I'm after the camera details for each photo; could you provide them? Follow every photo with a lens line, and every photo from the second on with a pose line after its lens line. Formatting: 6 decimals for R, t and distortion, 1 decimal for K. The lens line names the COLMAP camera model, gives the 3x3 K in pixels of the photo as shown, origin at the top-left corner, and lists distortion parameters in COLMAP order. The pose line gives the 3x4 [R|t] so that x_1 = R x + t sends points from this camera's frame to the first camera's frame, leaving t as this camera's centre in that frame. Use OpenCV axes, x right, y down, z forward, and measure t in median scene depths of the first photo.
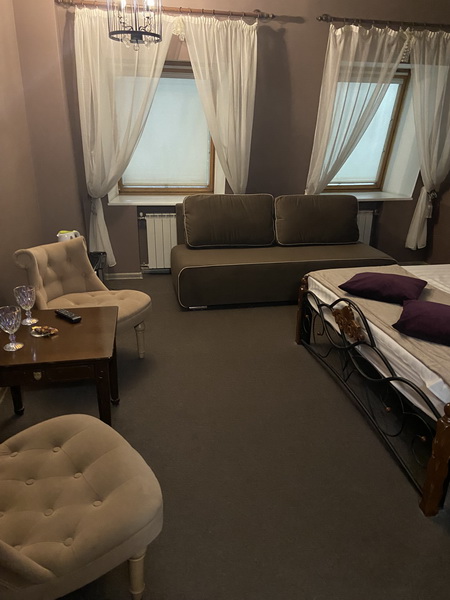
lens RADIAL K [[452.9, 0, 226.3], [0, 452.9, 297.5], [0, 0, 1]] dist [0.090060, -0.102550]
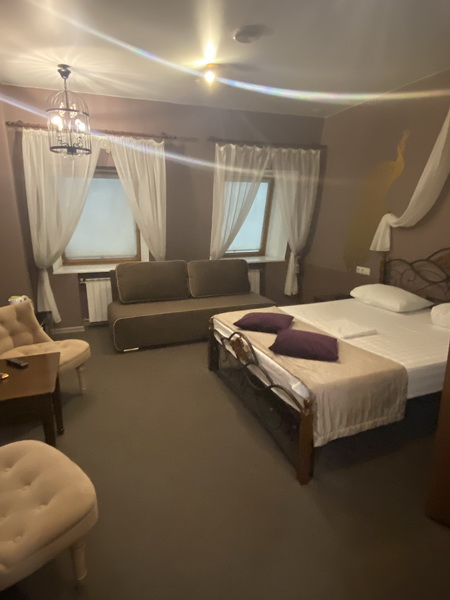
lens RADIAL K [[361.2, 0, 223.0], [0, 361.2, 297.4], [0, 0, 1]] dist [0.029144, -0.025036]
pose [[0.982974, -0.057565, 0.174493, 0.022836], [0.078519, 0.990180, -0.115665, 0.014094], [-0.166121, 0.127397, 0.977841, -0.043916]]
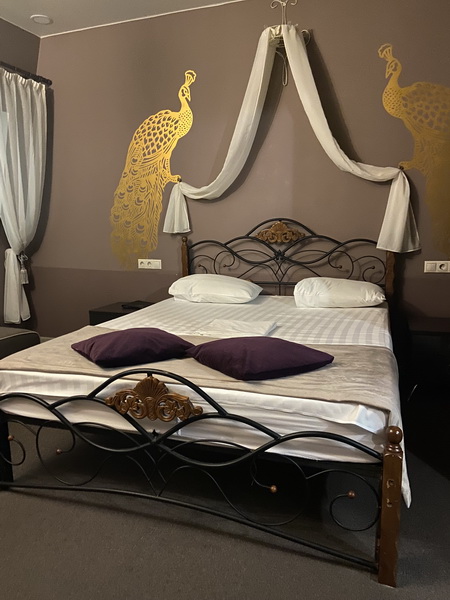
lens RADIAL K [[452.9, 0, 230.3], [0, 452.9, 298.9], [0, 0, 1]] dist [0.090060, -0.102550]
pose [[0.493553, -0.157736, 0.855292, -0.132227], [0.313445, 0.949589, -0.005750, -0.029295], [-0.811269, 0.270925, 0.518114, 0.330524]]
